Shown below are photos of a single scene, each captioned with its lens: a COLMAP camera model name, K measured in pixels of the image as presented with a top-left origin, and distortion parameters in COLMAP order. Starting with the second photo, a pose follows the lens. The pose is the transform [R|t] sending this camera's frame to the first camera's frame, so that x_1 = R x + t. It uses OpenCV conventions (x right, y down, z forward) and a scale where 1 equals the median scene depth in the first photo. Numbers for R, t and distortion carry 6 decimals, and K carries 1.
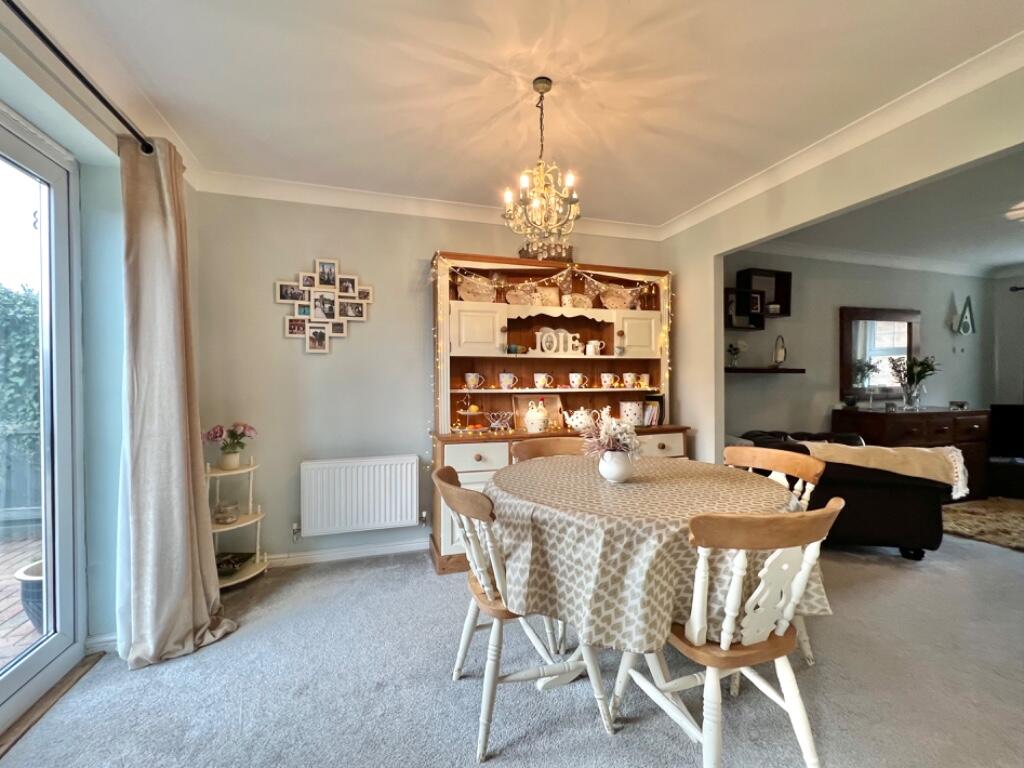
lens RADIAL K [[433.6, 0, 512.0], [0, 433.6, 384.0], [0, 0, 1]] dist [-0.001255, -0.000270]
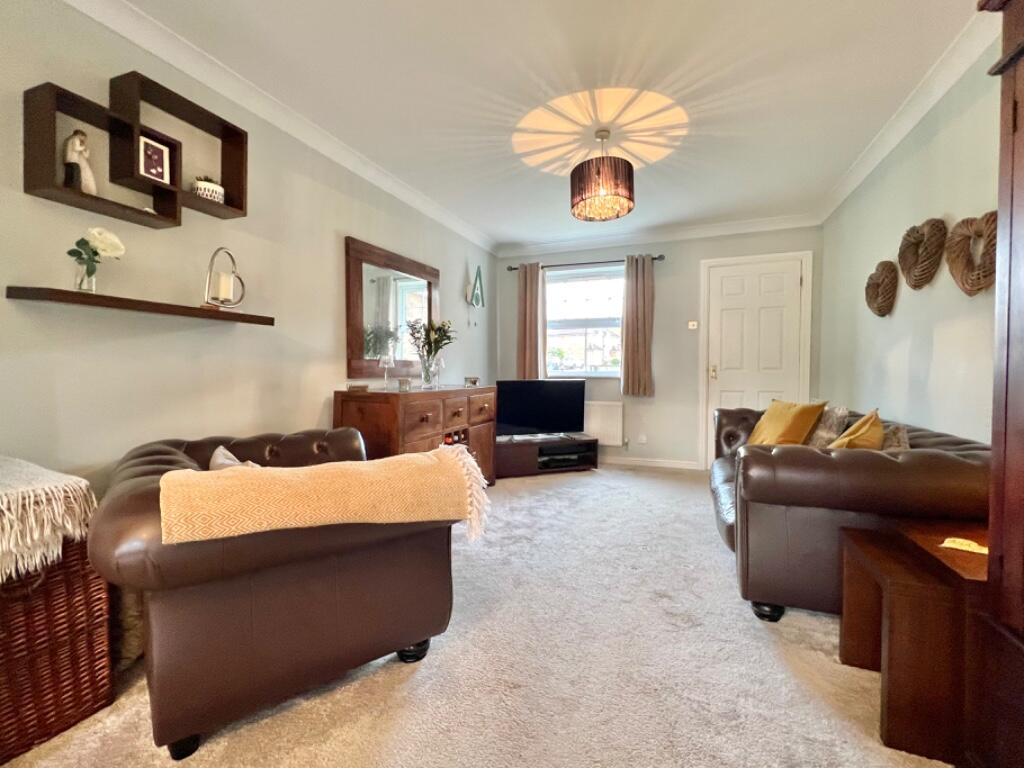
lens RADIAL K [[446.0, 0, 515.4], [0, 446.0, 385.9], [0, 0, 1]] dist [-0.000628, 0.000084]
pose [[0.624847, -0.022754, 0.780416, 0.501101], [0.004849, 0.999669, 0.025264, 0.045050], [-0.780732, -0.012002, 0.624750, 0.483042]]
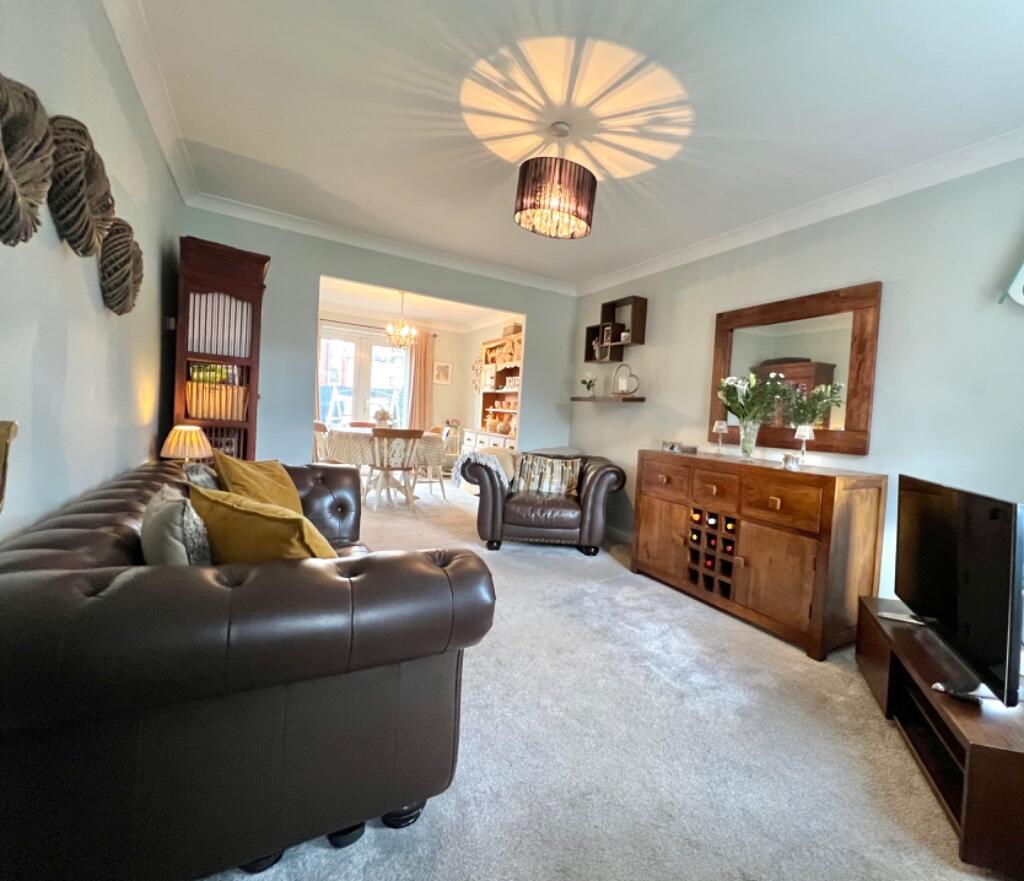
lens RADIAL K [[480.2, 0, 572.4], [0, 480.2, 435.5], [0, 0, 1]] dist [0.000457, 0.000111]
pose [[0.256372, 0.060396, -0.964689, 2.017320], [-0.079940, 0.995952, 0.041109, 0.015306], [0.963267, 0.066578, 0.260162, 0.751913]]
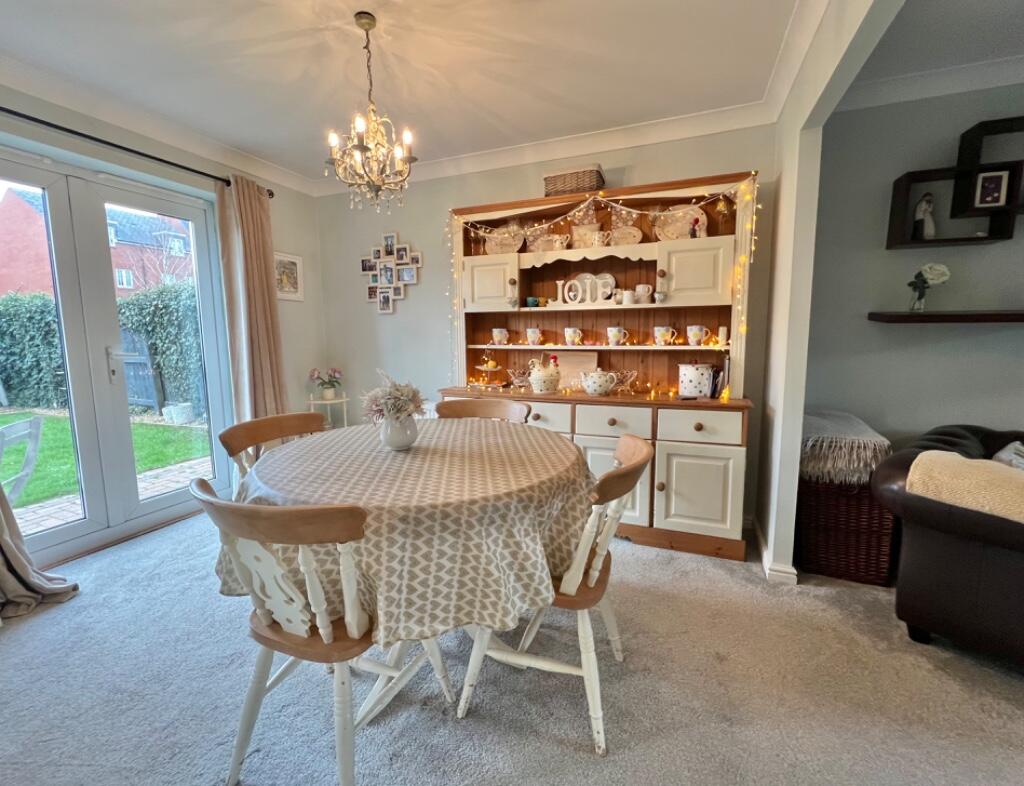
lens RADIAL K [[436.8, 0, 509.2], [0, 436.8, 384.0], [0, 0, 1]] dist [0.001292, 0.000430]
pose [[0.770431, 0.071744, -0.633473, 0.542419], [-0.002016, 0.993917, 0.110114, -0.008860], [0.637520, -0.083558, 0.765889, 0.229547]]
